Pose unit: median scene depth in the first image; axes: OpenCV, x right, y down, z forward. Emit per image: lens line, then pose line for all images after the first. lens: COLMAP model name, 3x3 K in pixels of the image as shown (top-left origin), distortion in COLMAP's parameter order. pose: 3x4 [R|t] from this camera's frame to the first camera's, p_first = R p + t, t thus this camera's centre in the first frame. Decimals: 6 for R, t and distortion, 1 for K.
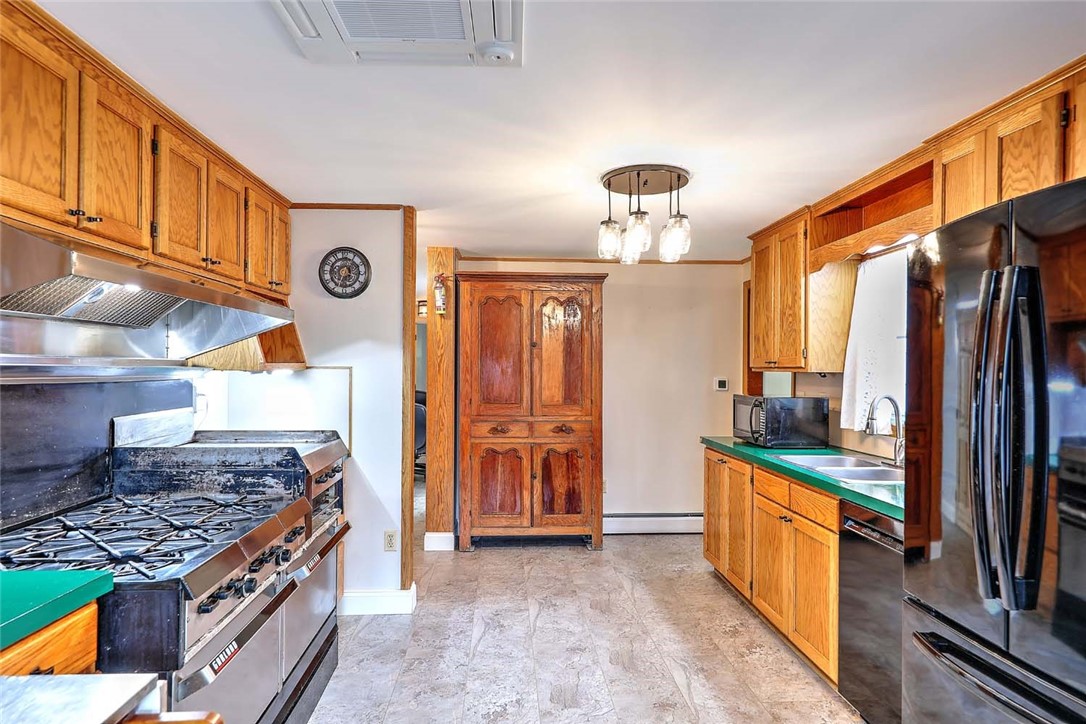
lens RADIAL K [[641.3, 0, 543.2], [0, 641.3, 366.8], [0, 0, 1]] dist [0.006526, -0.001331]
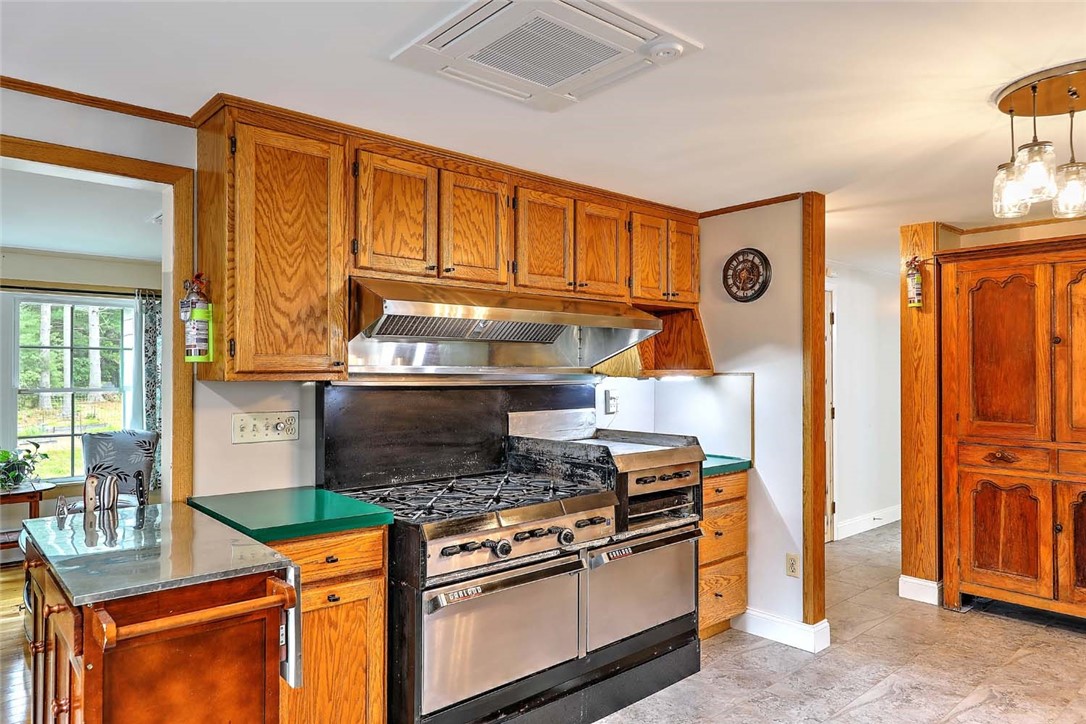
lens RADIAL K [[711.9, 0, 542.3], [0, 711.9, 365.5], [0, 0, 1]] dist [-0.001289, 0.005287]
pose [[0.616798, -0.013118, -0.787013, 0.357996], [0.004305, 0.999902, -0.013292, 0.001620], [0.787110, 0.004811, 0.616794, 0.107059]]
